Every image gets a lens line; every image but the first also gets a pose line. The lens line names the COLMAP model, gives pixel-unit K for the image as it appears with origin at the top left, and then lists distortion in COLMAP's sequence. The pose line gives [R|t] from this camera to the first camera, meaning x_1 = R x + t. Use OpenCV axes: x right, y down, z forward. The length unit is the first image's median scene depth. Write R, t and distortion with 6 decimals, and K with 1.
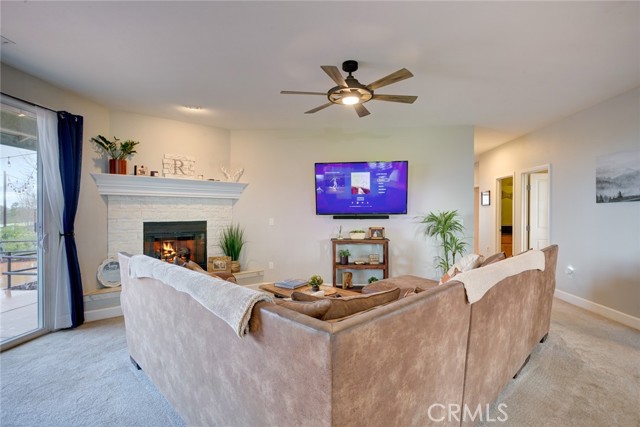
lens RADIAL K [[325.2, 0, 320.2], [0, 325.2, 214.1], [0, 0, 1]] dist [-0.009486, 0.000353]
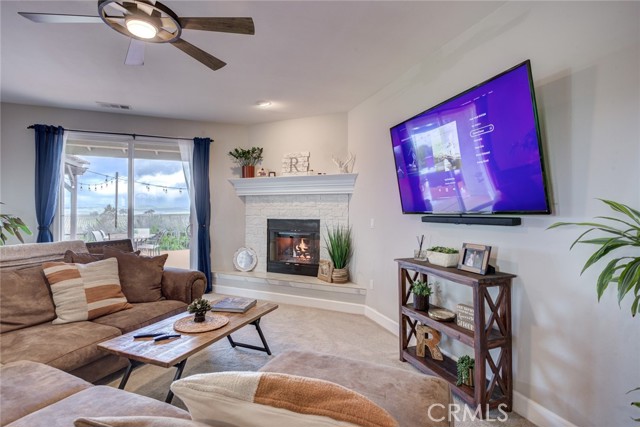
lens RADIAL K [[325.2, 0, 308.9], [0, 325.2, 211.2], [0, 0, 1]] dist [-0.009486, 0.000353]
pose [[0.385667, 0.000197, -0.922638, 0.489977], [-0.009724, 0.999945, -0.003851, 0.001453], [0.922587, 0.010456, 0.385647, 0.642368]]
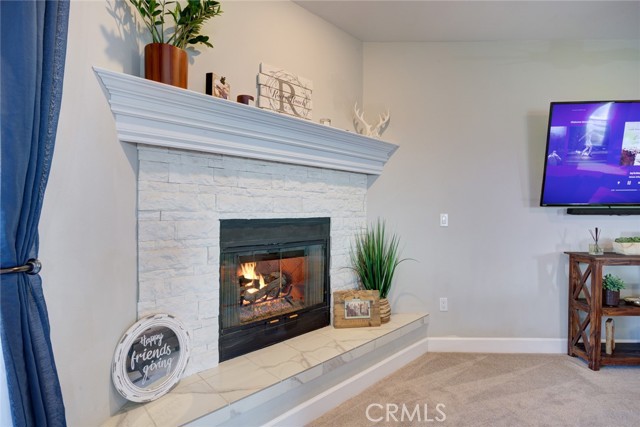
lens RADIAL K [[325.2, 0, 320.9], [0, 325.2, 212.7], [0, 0, 1]] dist [-0.009486, 0.000353]
pose [[0.998524, 0.003304, 0.054216, -0.402542], [-0.003258, 0.999994, -0.000931, 0.014820], [-0.054219, 0.000753, 0.998529, 0.534043]]
